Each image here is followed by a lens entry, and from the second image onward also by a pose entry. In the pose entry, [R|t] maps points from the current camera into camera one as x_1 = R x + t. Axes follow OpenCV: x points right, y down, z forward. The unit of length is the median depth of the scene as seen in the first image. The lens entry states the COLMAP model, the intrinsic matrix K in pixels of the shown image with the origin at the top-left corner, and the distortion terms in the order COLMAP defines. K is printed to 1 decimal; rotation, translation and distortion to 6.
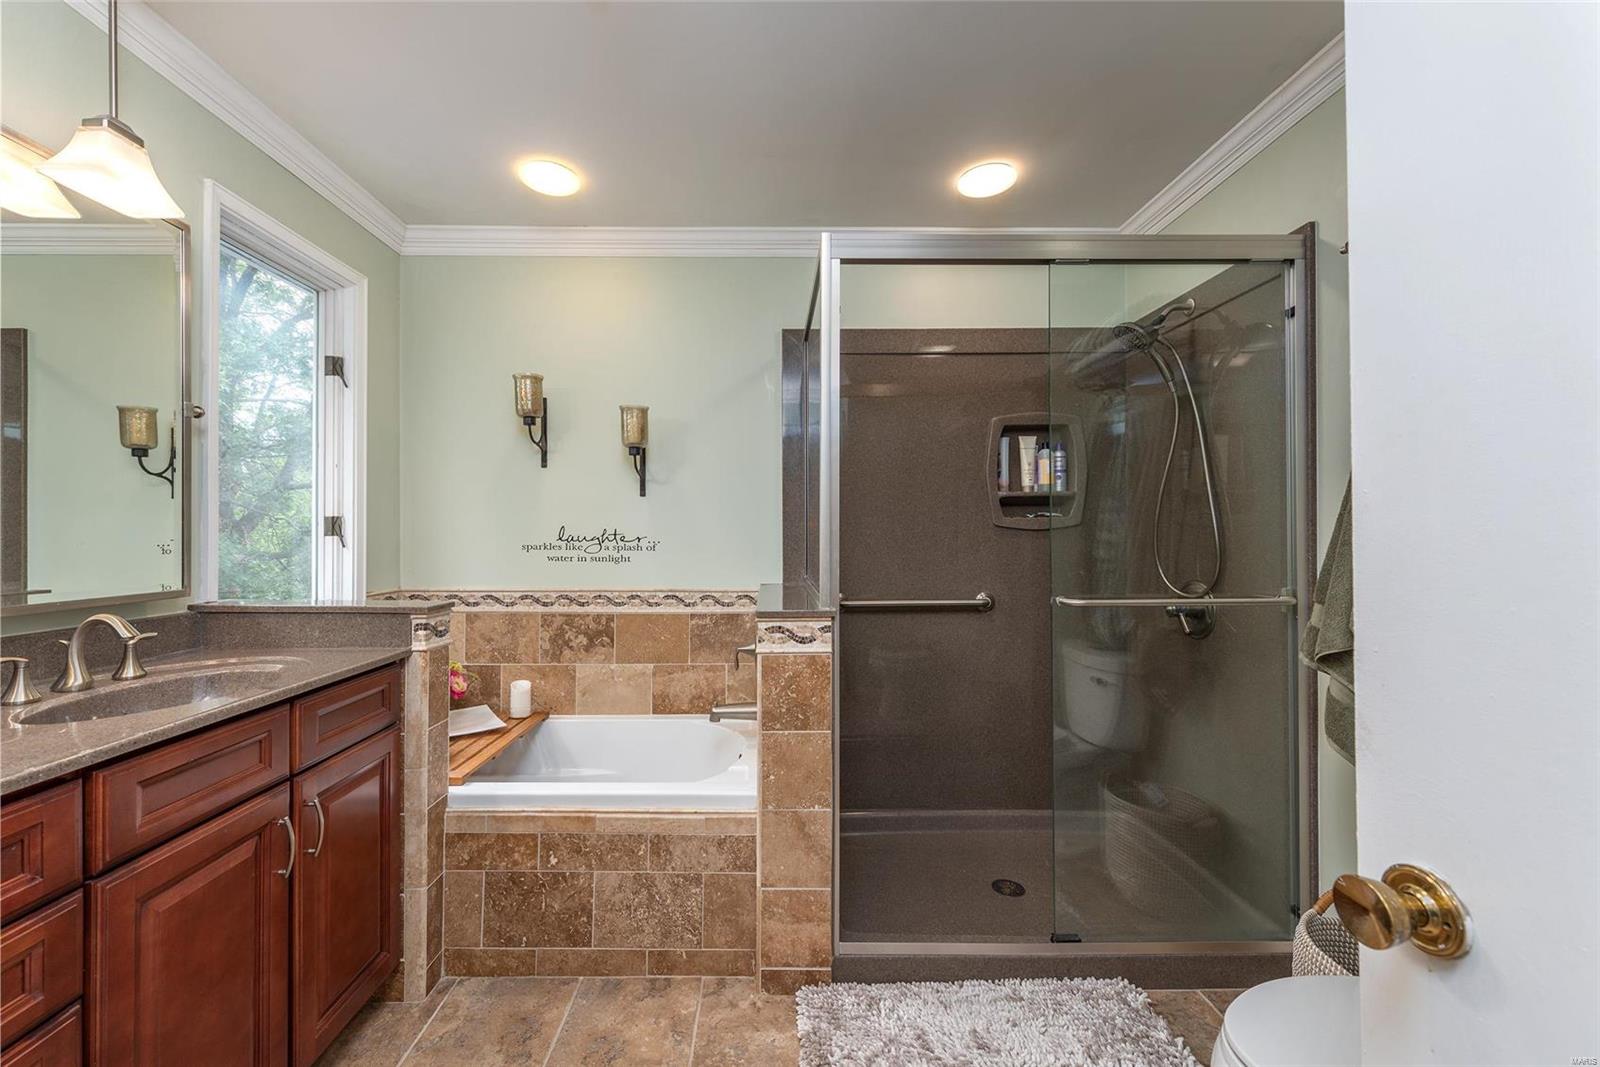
lens RADIAL K [[628.1, 0, 793.2], [0, 628.1, 531.2], [0, 0, 1]] dist [0.010882, -0.000188]
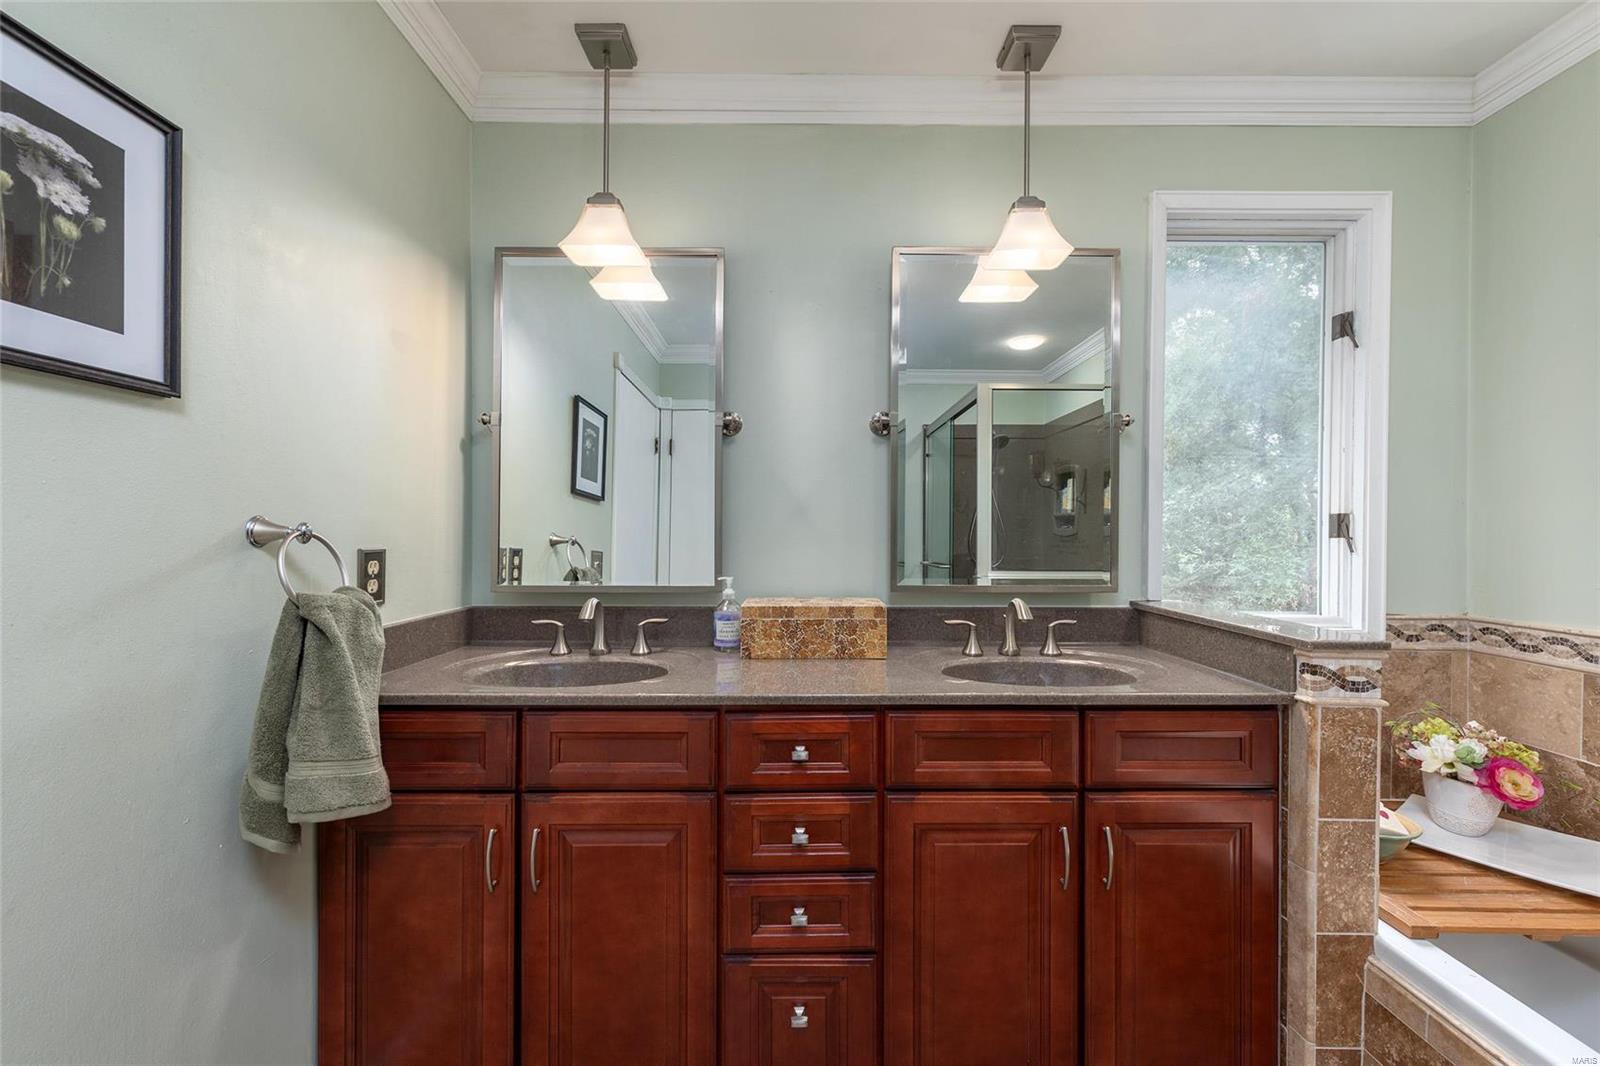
lens RADIAL K [[628.1, 0, 798.5], [0, 628.1, 537.3], [0, 0, 1]] dist [0.010882, -0.000188]
pose [[-0.018039, 0.007799, -0.999807, 0.122683], [0.002038, 0.999968, 0.007763, -0.001449], [0.999835, -0.001898, -0.018054, 0.438475]]
